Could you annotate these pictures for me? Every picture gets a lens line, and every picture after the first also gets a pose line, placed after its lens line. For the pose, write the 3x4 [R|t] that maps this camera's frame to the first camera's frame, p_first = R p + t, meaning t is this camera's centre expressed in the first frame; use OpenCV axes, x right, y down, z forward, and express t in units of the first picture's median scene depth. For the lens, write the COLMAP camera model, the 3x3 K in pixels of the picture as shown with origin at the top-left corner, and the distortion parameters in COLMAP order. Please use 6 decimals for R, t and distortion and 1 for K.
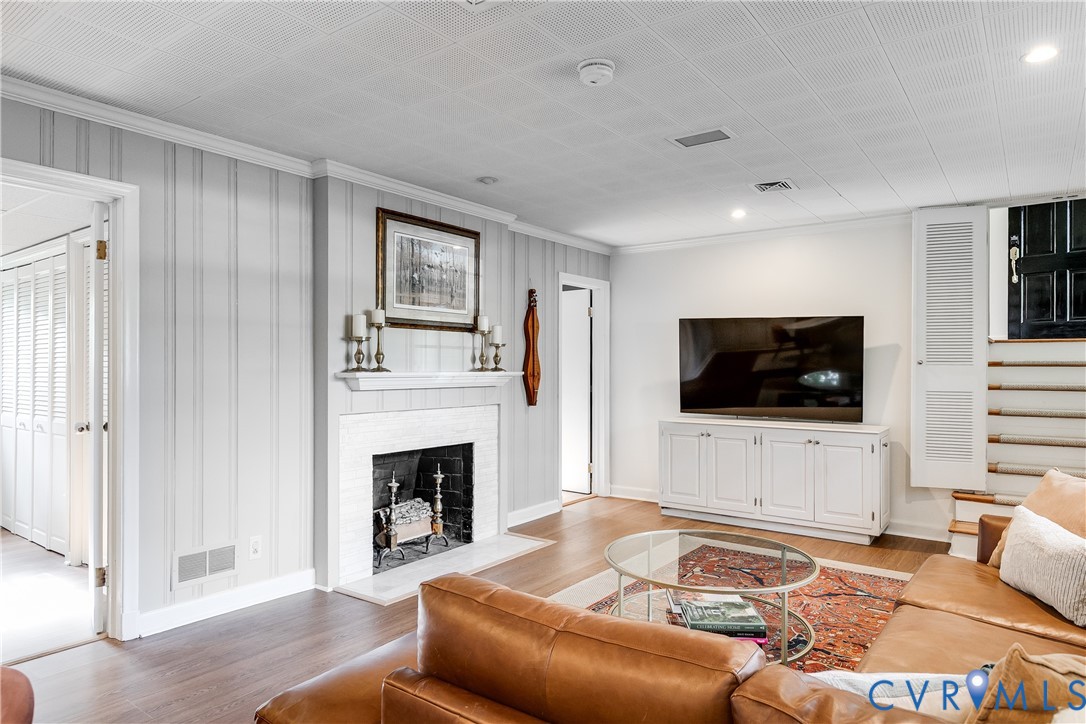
lens RADIAL K [[654.9, 0, 541.1], [0, 654.9, 366.5], [0, 0, 1]] dist [0.000275, 0.000385]
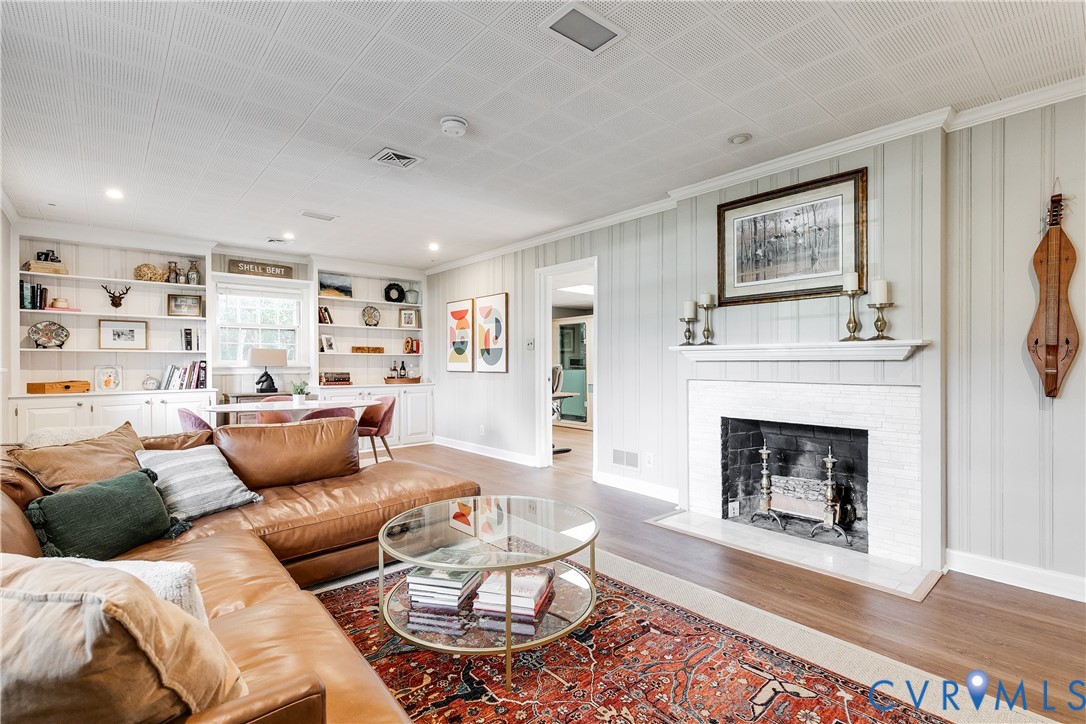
lens RADIAL K [[495.9, 0, 549.3], [0, 495.9, 365.1], [0, 0, 1]] dist [0.007925, -0.001223]
pose [[-0.195535, 0.004337, -0.980687, 0.645943], [0.001983, 0.999990, 0.004027, 0.036653], [0.980695, -0.001157, -0.195541, 0.831195]]
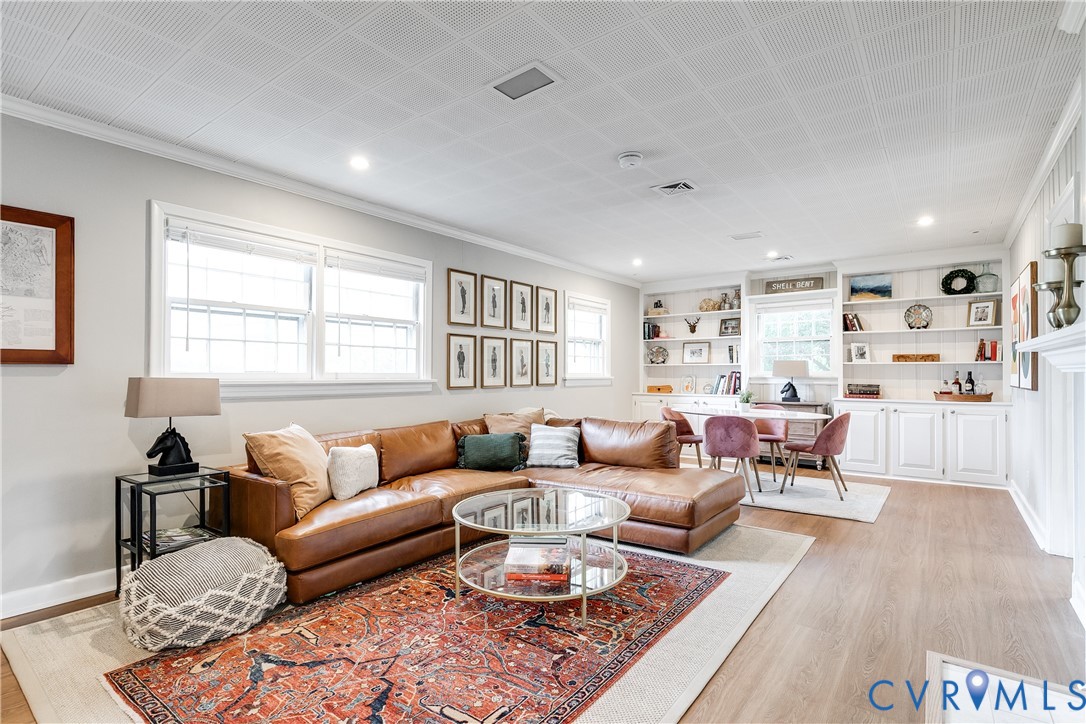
lens RADIAL K [[529.9, 0, 559.6], [0, 529.9, 366.9], [0, 0, 1]] dist [-0.001871, -0.000143]
pose [[-0.999630, -0.001180, -0.027173, 0.169258], [-0.000864, 0.999932, -0.011635, 0.033815], [0.027184, -0.011607, -0.999563, 1.326476]]
